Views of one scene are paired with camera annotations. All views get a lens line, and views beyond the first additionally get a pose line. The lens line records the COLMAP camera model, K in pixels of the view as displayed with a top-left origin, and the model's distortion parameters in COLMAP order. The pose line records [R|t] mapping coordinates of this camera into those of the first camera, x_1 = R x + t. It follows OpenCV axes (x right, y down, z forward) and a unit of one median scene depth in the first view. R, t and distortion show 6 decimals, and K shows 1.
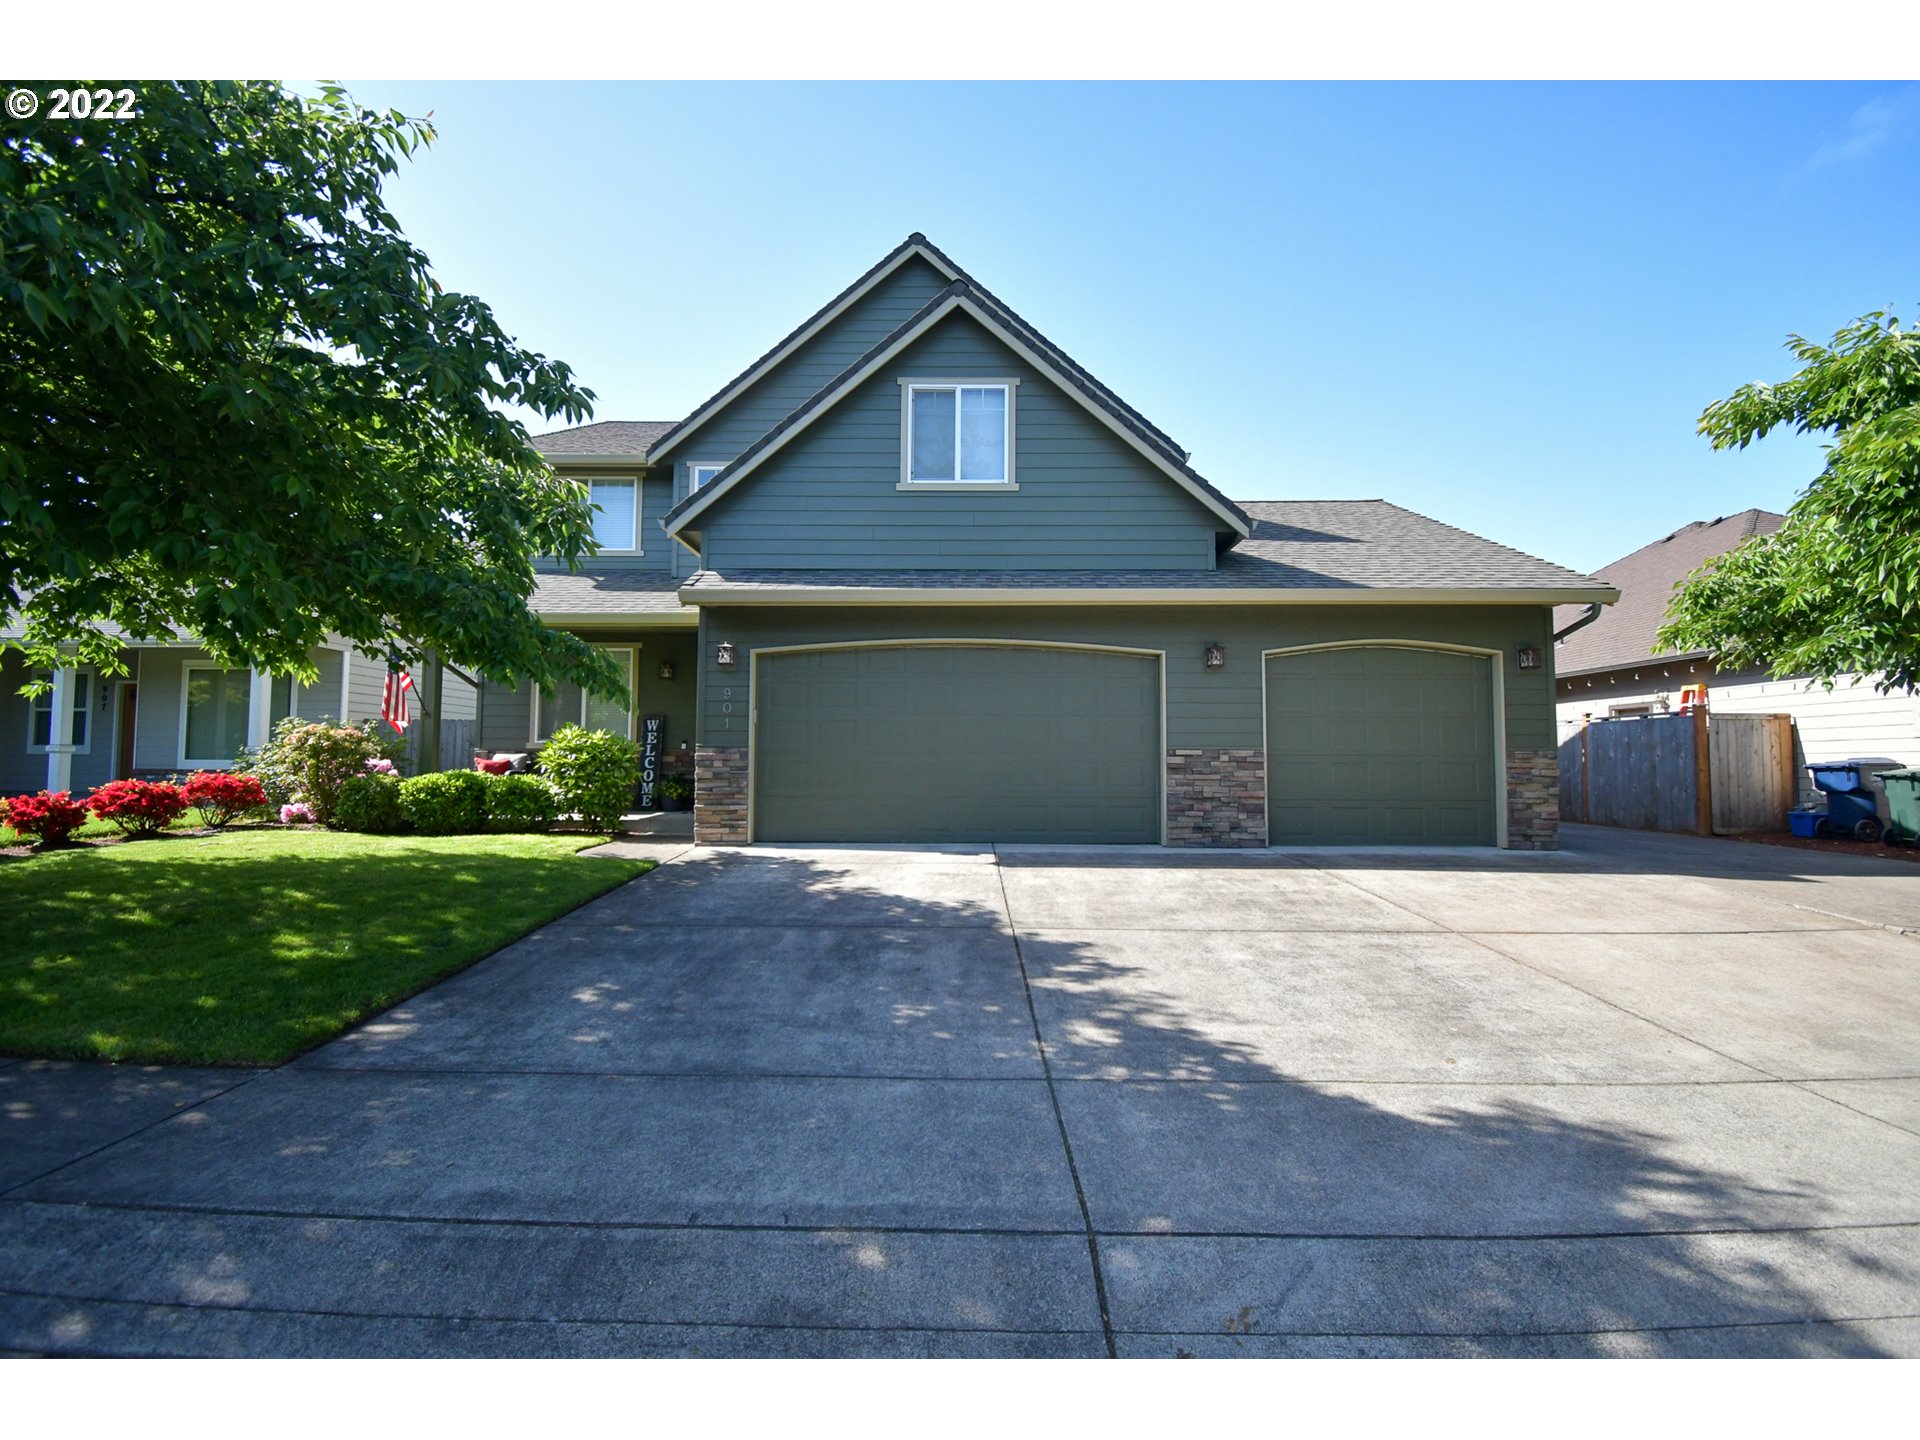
lens RADIAL K [[854.0, 0, 955.0], [0, 854.0, 719.9], [0, 0, 1]] dist [0.024953, -0.027472]
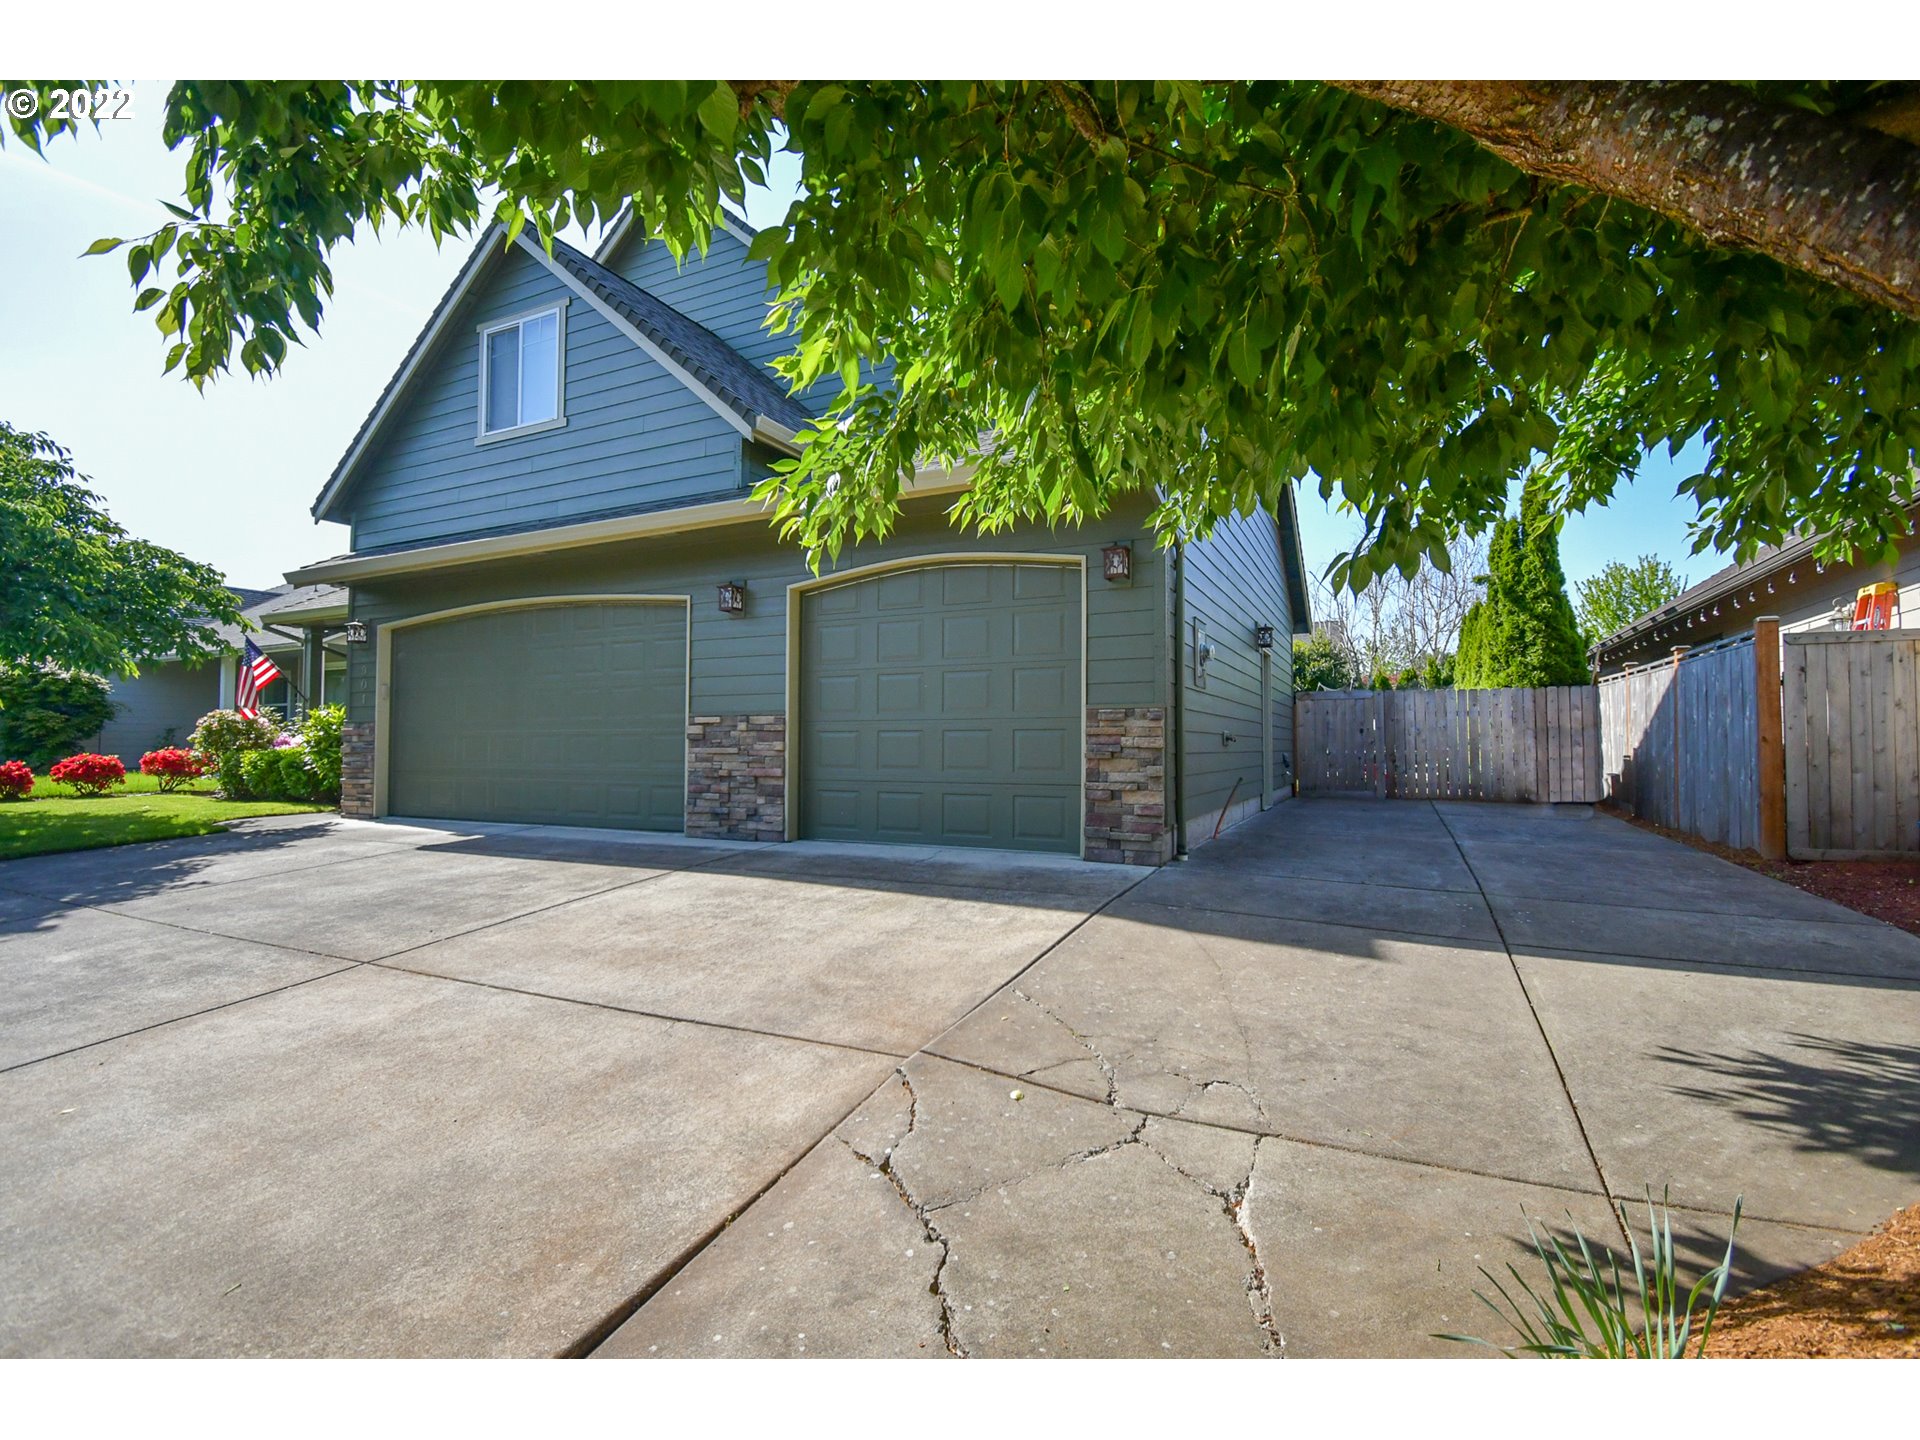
lens RADIAL K [[854.0, 0, 955.0], [0, 854.0, 719.9], [0, 0, 1]] dist [0.024953, -0.027472]
pose [[0.903677, -0.017221, -0.427868, 0.825559], [0.024960, 0.999610, 0.012485, 0.034053], [0.427487, -0.021962, 0.903755, 0.376558]]
